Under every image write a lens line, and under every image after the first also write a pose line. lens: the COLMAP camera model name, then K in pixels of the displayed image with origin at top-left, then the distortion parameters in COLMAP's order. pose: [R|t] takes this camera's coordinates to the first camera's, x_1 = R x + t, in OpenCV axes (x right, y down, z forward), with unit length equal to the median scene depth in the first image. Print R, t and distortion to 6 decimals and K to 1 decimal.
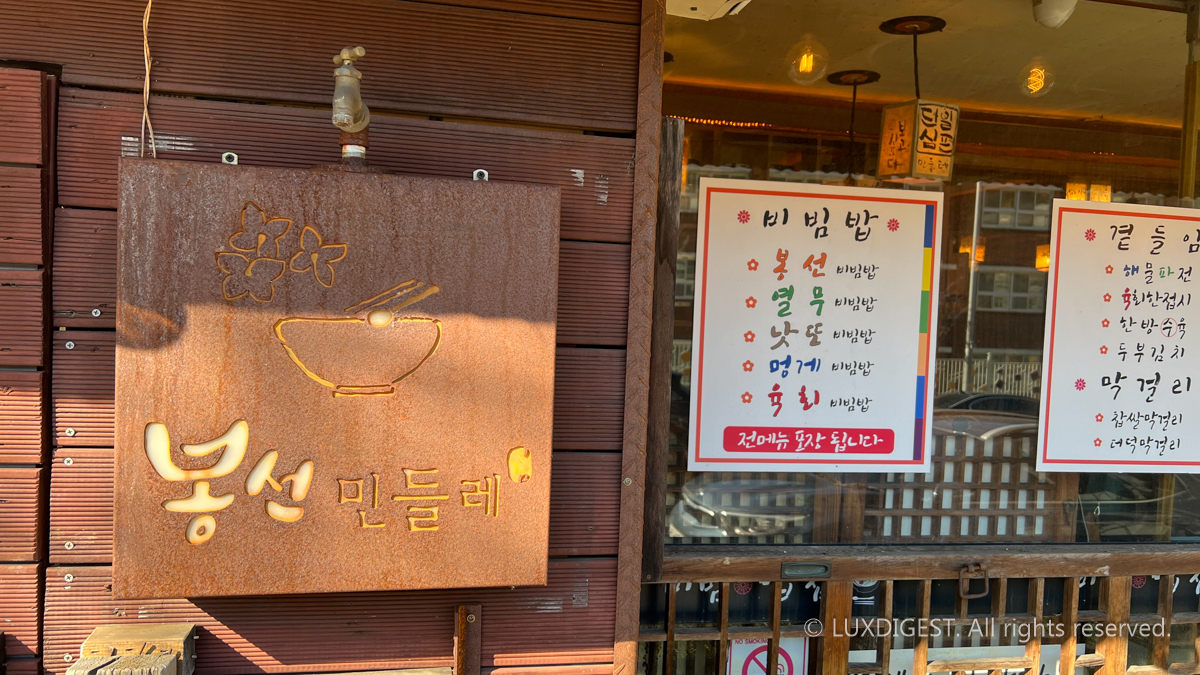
lens RADIAL K [[883.7, 0, 596.0], [0, 883.7, 343.4], [0, 0, 1]] dist [0.123108, -0.185123]
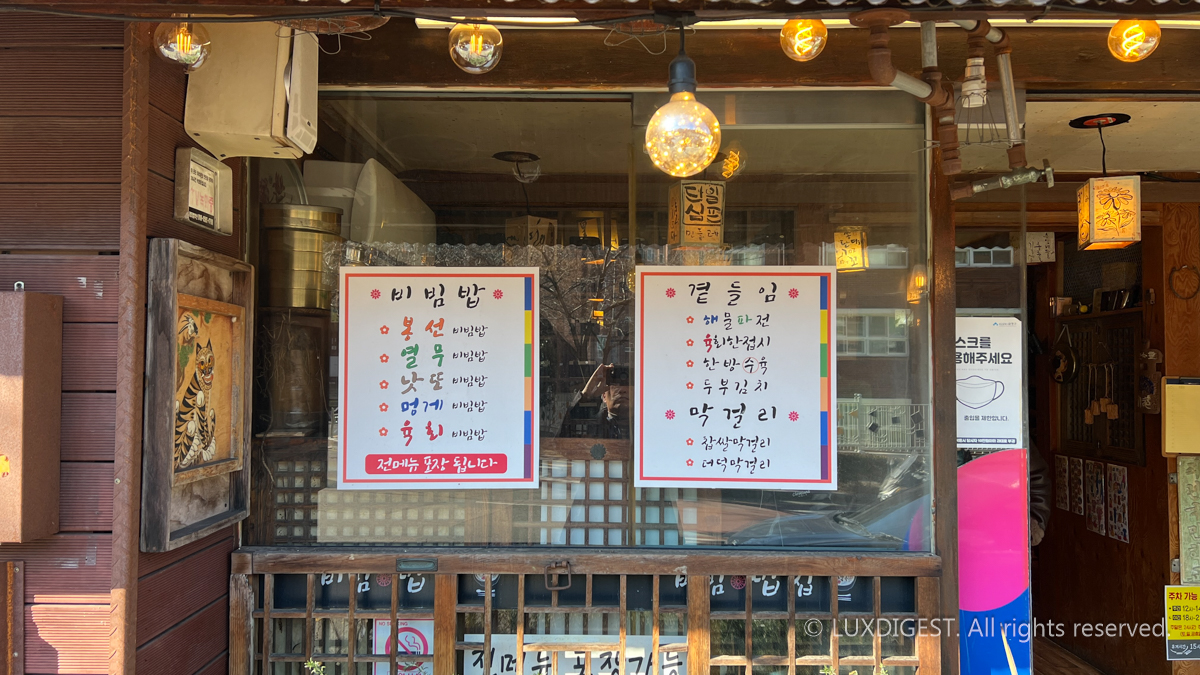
lens RADIAL K [[883.7, 0, 596.0], [0, 883.7, 343.4], [0, 0, 1]] dist [0.123108, -0.185123]
pose [[0.976098, -0.045818, -0.212445, 0.741327], [0.029594, 0.996441, -0.078927, 0.043487], [0.215306, 0.070753, 0.973980, -0.207610]]
